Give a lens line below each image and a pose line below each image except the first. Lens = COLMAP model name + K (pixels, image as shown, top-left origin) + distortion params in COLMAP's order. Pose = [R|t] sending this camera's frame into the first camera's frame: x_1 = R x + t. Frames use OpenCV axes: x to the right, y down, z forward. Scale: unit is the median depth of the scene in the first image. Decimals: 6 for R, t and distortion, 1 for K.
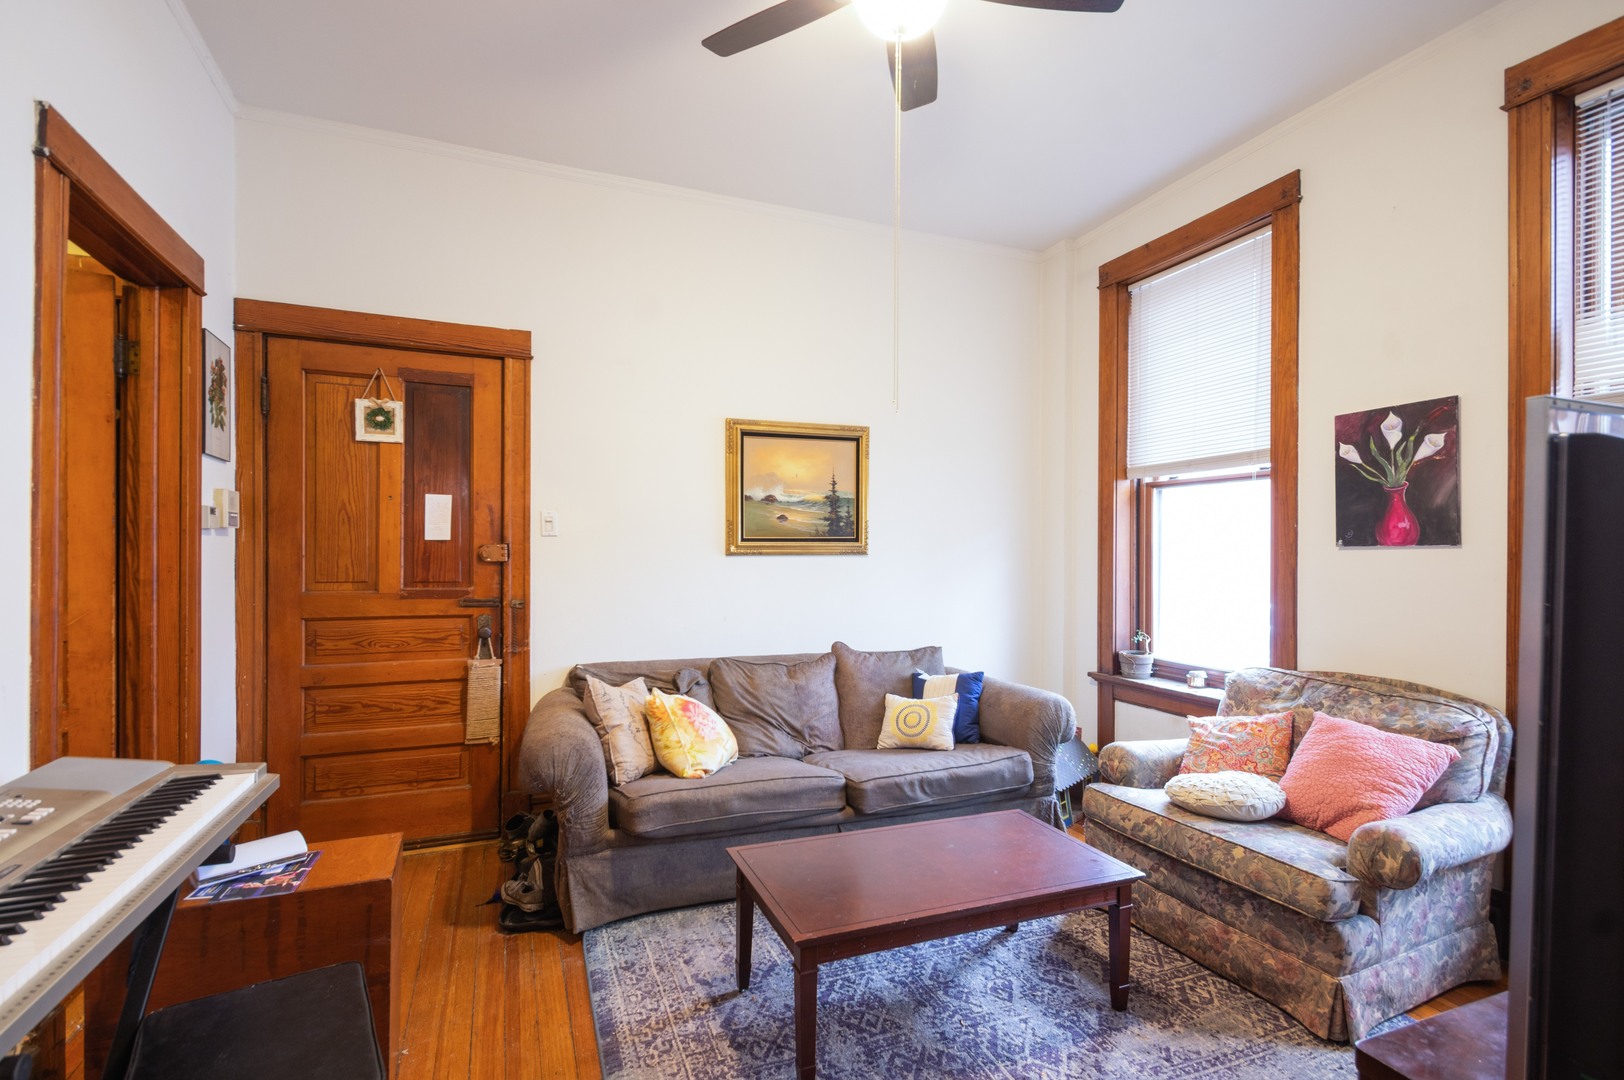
lens RADIAL K [[753.0, 0, 805.9], [0, 753.0, 552.3], [0, 0, 1]] dist [0.029521, -0.000354]
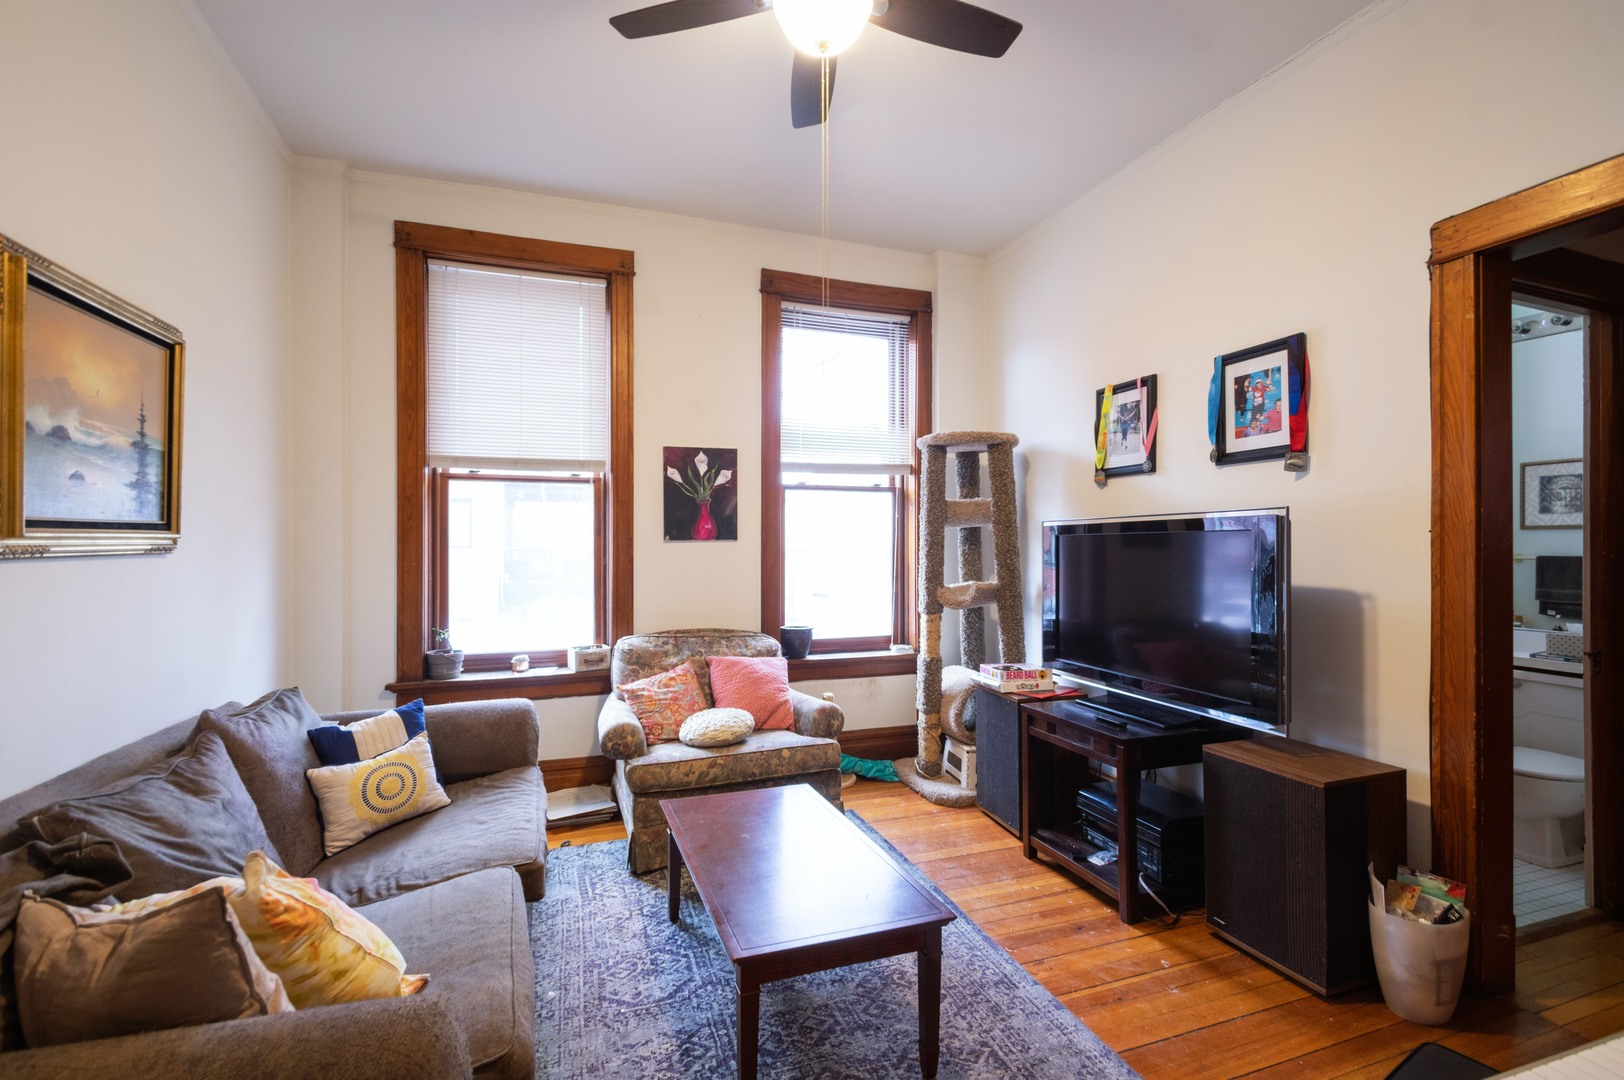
lens RADIAL K [[718.4, 0, 814.3], [0, 718.4, 538.2], [0, 0, 1]] dist [0.000380, -0.000145]
pose [[0.039954, 0.003945, 0.999194, -0.615598], [0.004470, 0.999981, -0.004127, -0.005208], [-0.999192, 0.004631, 0.039936, 0.695009]]
